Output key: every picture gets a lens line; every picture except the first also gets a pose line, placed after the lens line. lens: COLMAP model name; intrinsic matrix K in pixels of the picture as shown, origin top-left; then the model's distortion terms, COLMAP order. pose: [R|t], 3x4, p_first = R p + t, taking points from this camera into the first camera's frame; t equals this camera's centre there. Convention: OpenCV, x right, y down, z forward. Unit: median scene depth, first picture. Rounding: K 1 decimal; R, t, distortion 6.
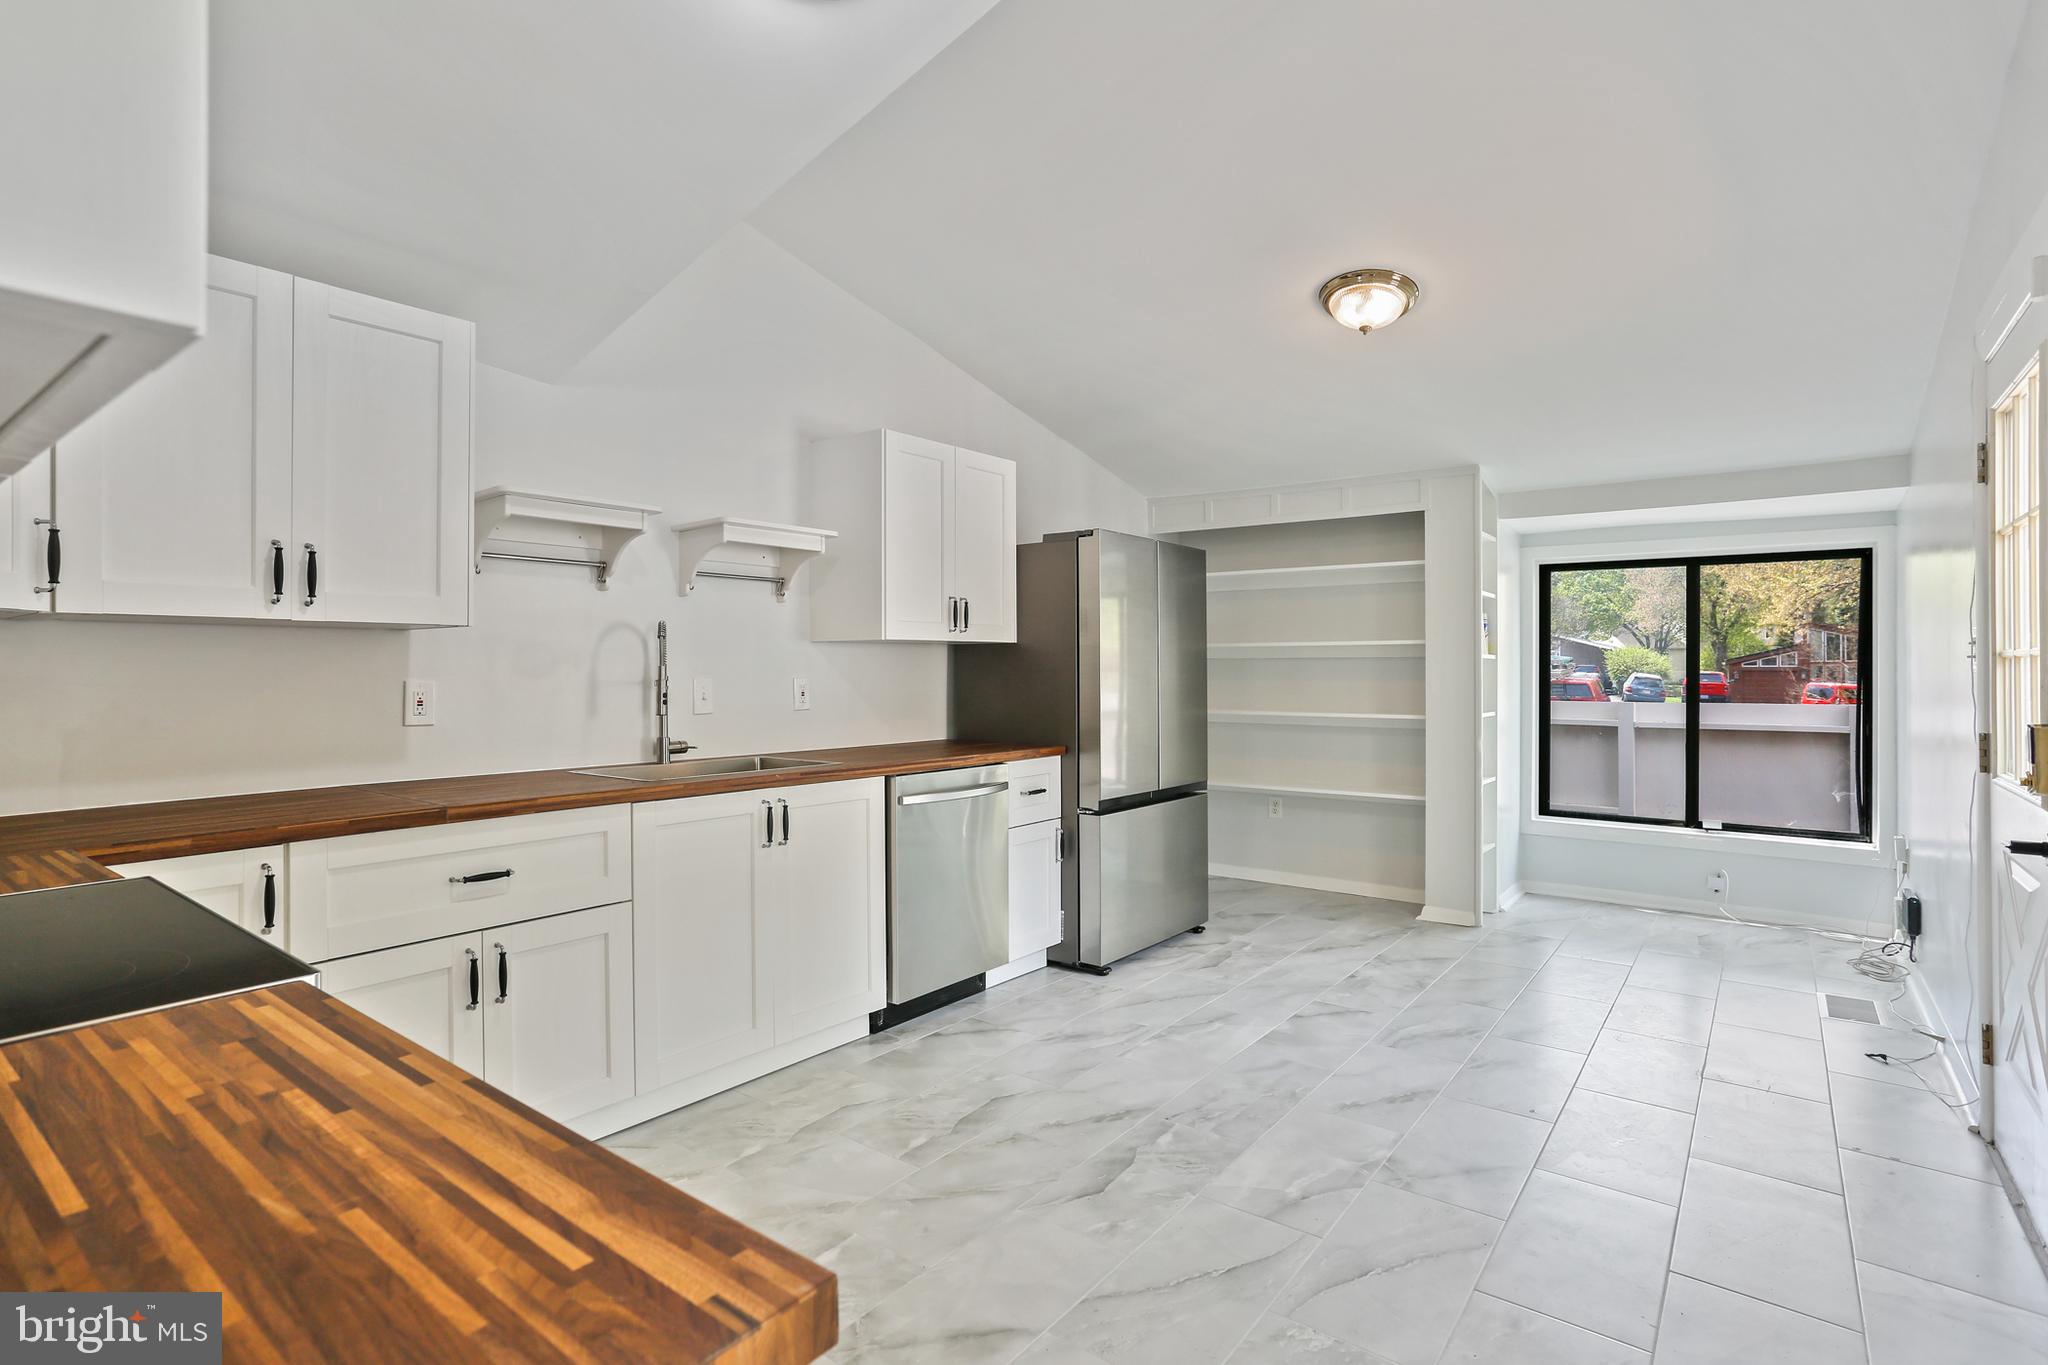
lens RADIAL K [[991.1, 0, 1015.8], [0, 991.1, 672.2], [0, 0, 1]] dist [-0.049465, 0.026420]
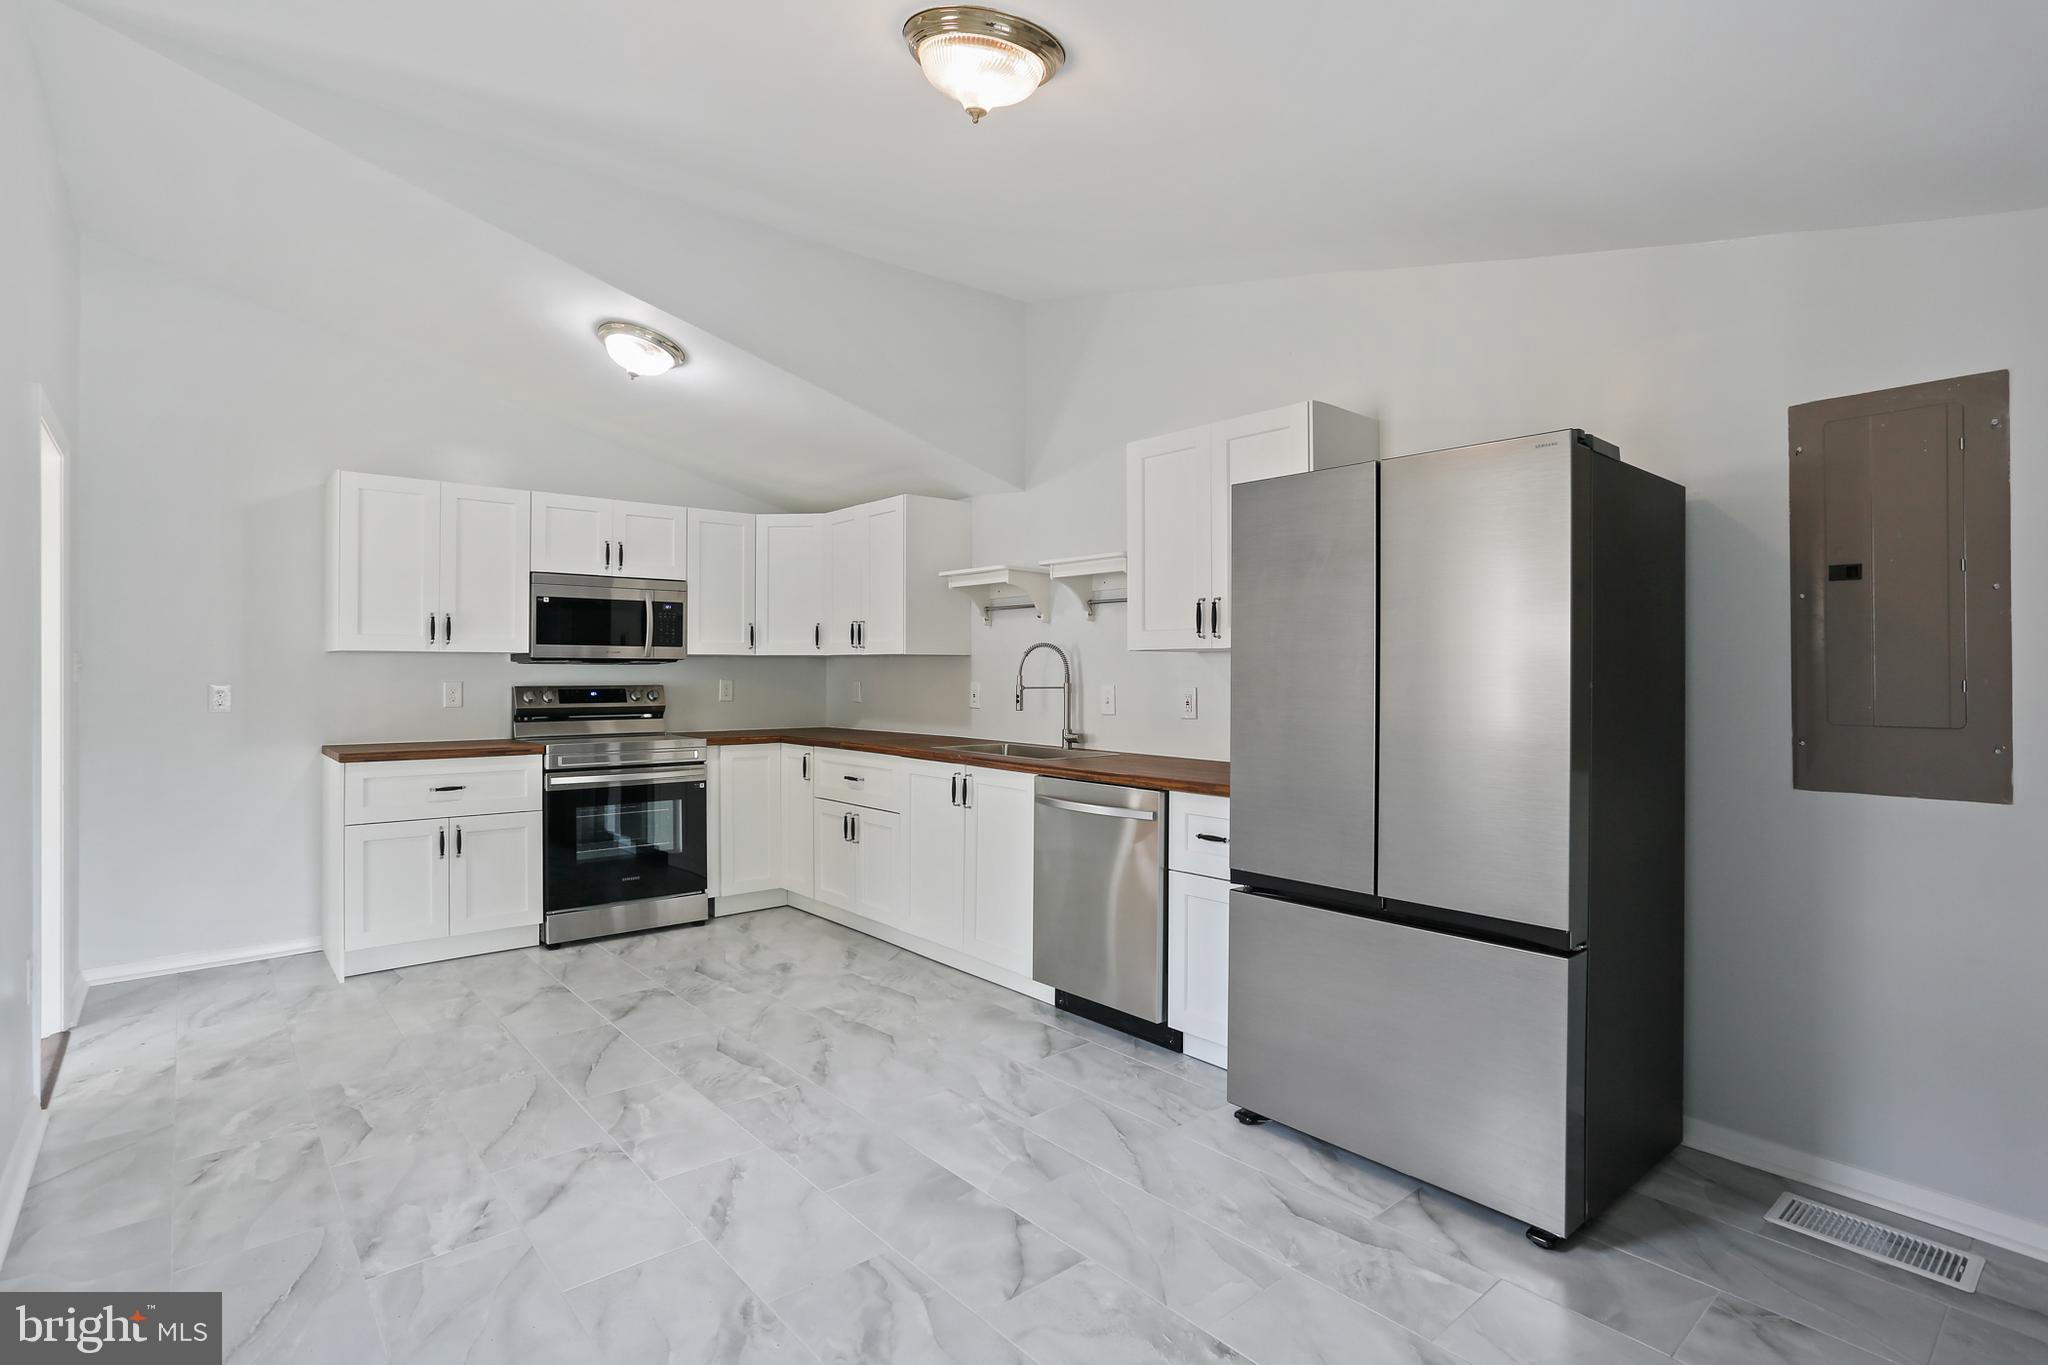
lens RADIAL K [[991.1, 0, 1015.8], [0, 991.1, 672.2], [0, 0, 1]] dist [-0.049465, 0.026420]
pose [[-0.195305, -0.000841, -0.980742, 1.102870], [-0.006714, 0.999977, 0.000479, -0.013959], [0.980720, 0.006678, -0.195306, 1.344304]]
